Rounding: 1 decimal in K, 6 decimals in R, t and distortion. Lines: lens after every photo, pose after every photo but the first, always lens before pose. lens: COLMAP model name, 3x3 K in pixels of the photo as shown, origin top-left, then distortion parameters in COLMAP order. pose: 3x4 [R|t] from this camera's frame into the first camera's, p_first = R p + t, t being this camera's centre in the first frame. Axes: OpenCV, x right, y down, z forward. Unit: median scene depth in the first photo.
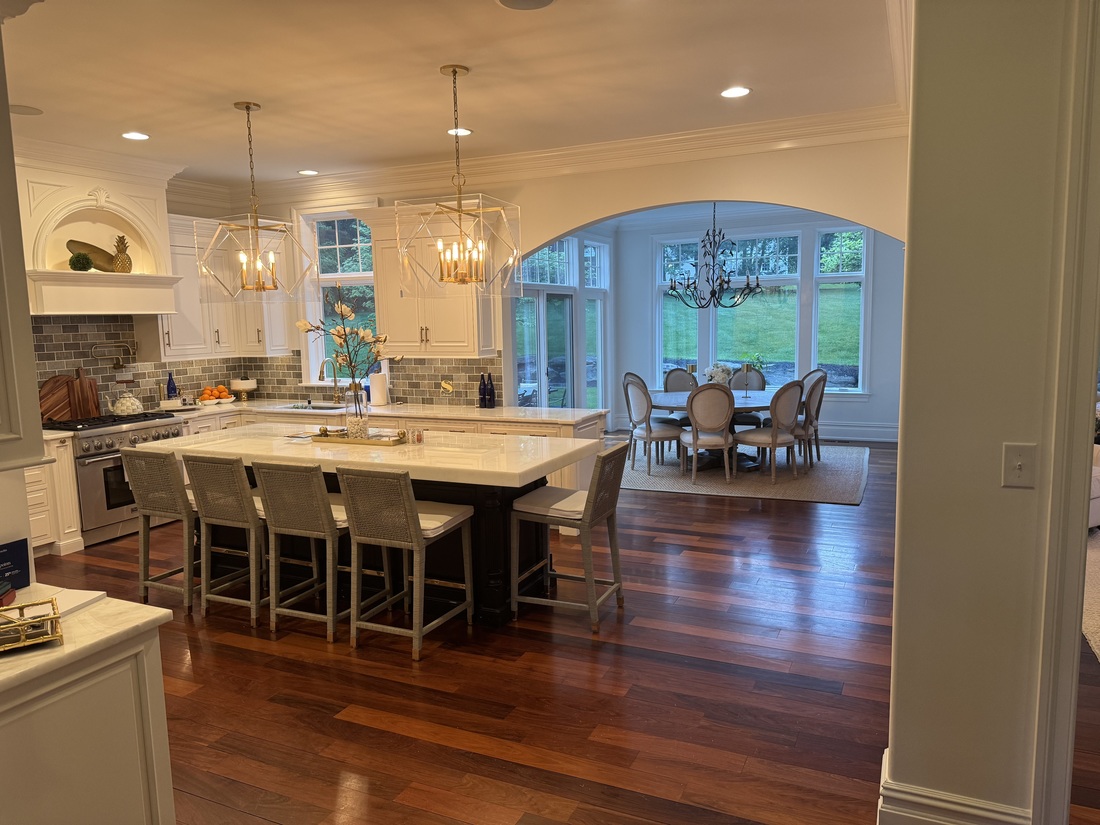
lens RADIAL K [[768.5, 0, 555.6], [0, 768.5, 415.7], [0, 0, 1]] dist [0.067590, -0.088549]
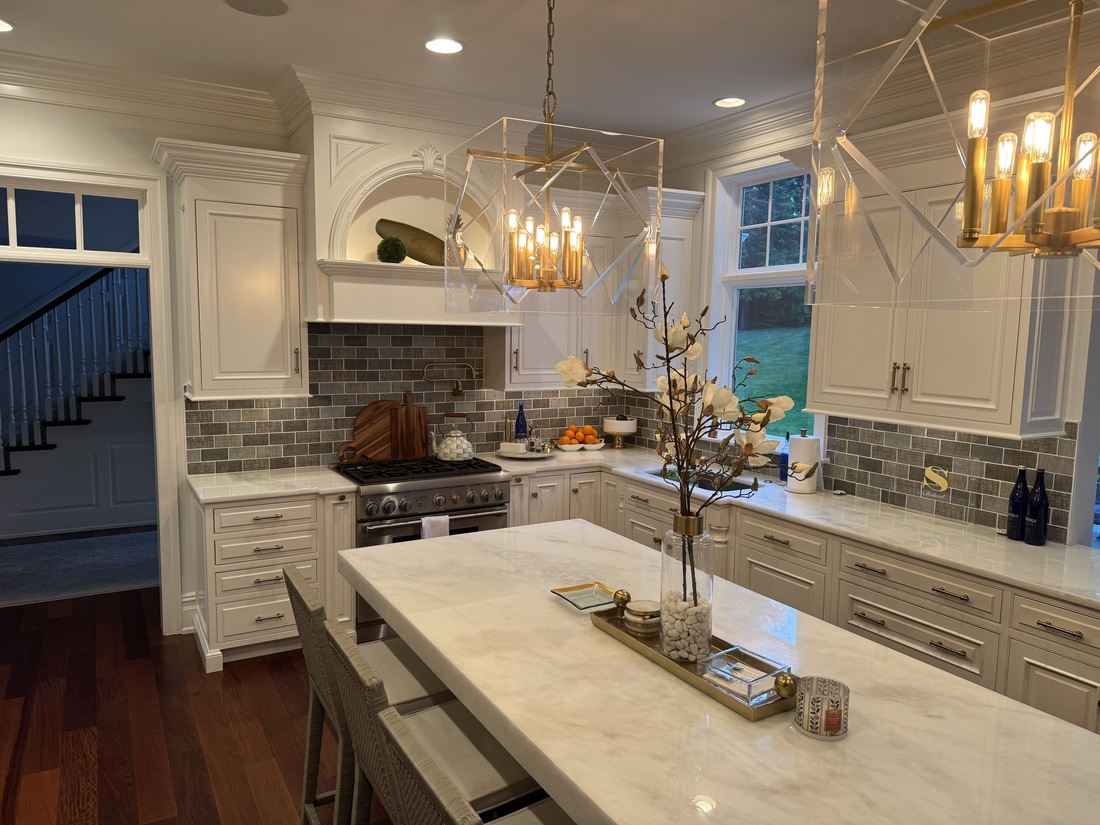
lens RADIAL K [[768.5, 0, 544.3], [0, 768.5, 415.9], [0, 0, 1]] dist [0.067590, -0.088549]
pose [[0.819404, 0.098486, -0.564692, -0.068086], [-0.105395, 0.994220, 0.020465, -0.064566], [0.563444, 0.042747, 0.825048, 0.429035]]
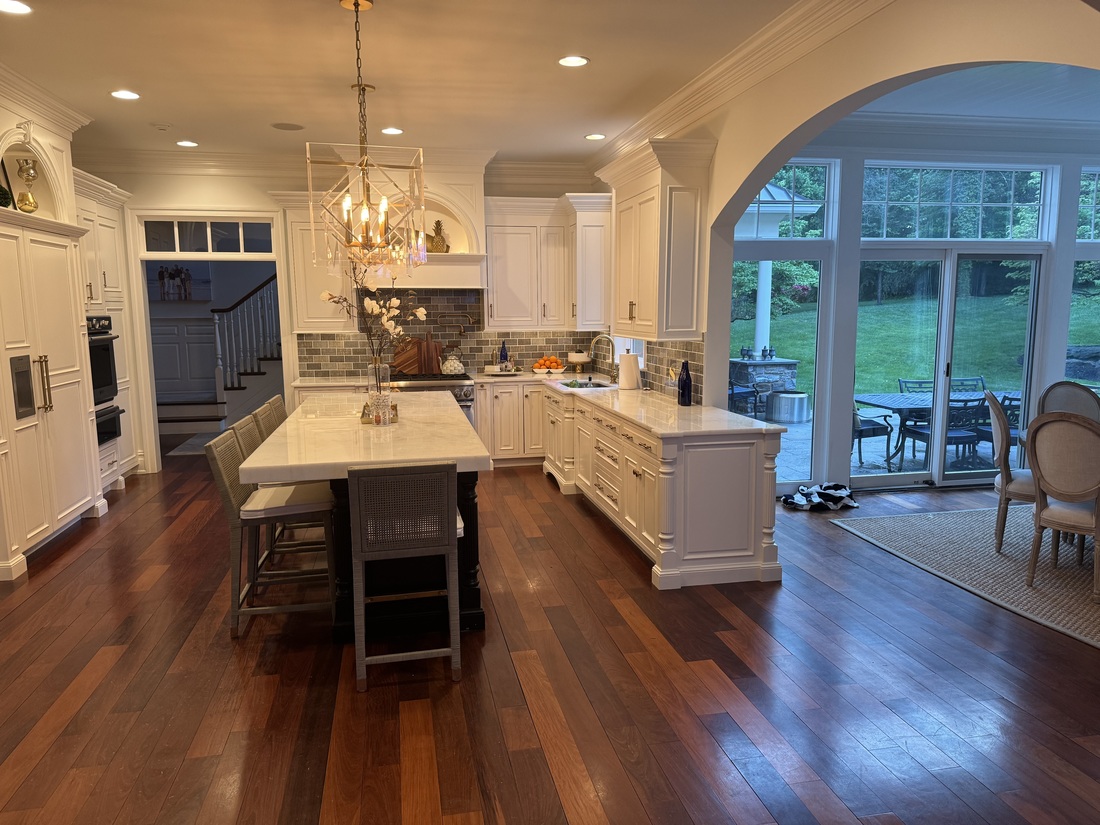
lens RADIAL K [[768.5, 0, 546.9], [0, 768.5, 419.1], [0, 0, 1]] dist [0.067590, -0.088549]
pose [[0.589079, 0.132300, -0.797171, 0.457370], [-0.108578, 0.990520, 0.084154, -0.046273], [0.800747, 0.036982, 0.597860, 0.409062]]
